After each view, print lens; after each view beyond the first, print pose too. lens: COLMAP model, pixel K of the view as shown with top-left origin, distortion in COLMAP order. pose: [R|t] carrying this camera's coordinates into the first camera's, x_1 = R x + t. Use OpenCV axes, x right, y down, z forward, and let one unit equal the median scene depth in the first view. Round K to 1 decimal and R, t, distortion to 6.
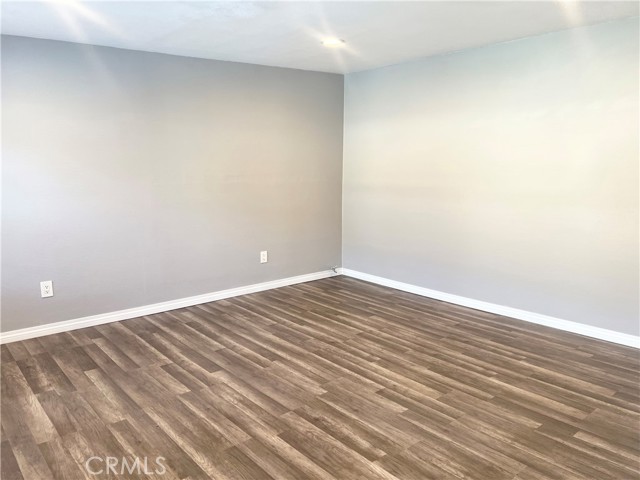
lens RADIAL K [[479.3, 0, 323.5], [0, 479.3, 244.6], [0, 0, 1]] dist [0.059695, -0.068971]
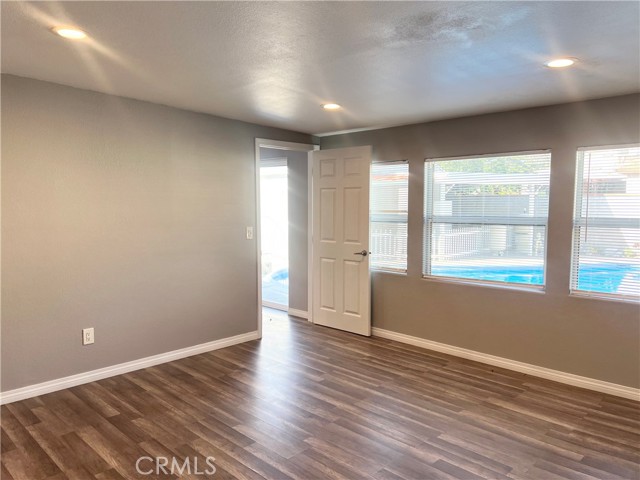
lens RADIAL K [[479.3, 0, 323.5], [0, 479.3, 244.6], [0, 0, 1]] dist [0.059695, -0.068971]
pose [[-0.996519, 0.002746, -0.083322, 0.050634], [-0.017903, 0.969088, 0.246063, -0.351659], [0.081422, 0.246699, -0.965666, 1.927279]]
